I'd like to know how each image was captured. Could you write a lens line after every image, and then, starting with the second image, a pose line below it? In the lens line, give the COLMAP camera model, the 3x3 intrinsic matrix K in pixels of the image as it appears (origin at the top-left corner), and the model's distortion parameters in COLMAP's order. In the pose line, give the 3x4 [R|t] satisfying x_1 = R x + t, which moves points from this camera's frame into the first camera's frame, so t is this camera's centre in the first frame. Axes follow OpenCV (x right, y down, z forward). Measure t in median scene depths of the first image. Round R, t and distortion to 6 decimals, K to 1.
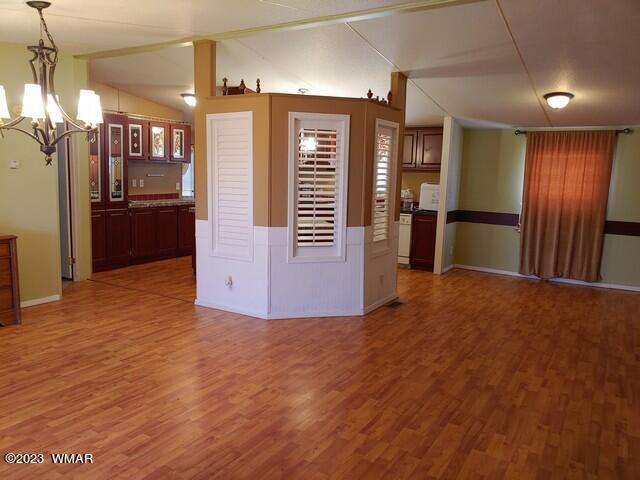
lens RADIAL K [[521.5, 0, 313.0], [0, 521.5, 241.8], [0, 0, 1]] dist [0.010969, -0.024095]
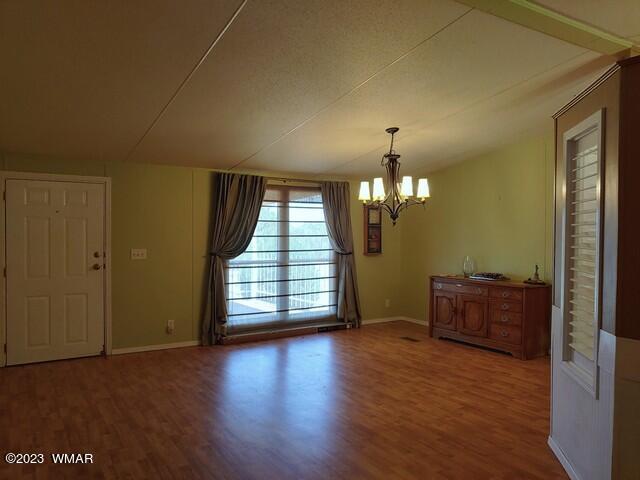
lens RADIAL K [[521.5, 0, 313.0], [0, 521.5, 241.8], [0, 0, 1]] dist [0.010969, -0.024095]
pose [[-0.470790, -0.008869, -0.882200, 0.742249], [-0.138888, 0.988226, 0.064184, -0.124146], [0.871244, 0.152744, -0.466479, 1.148091]]
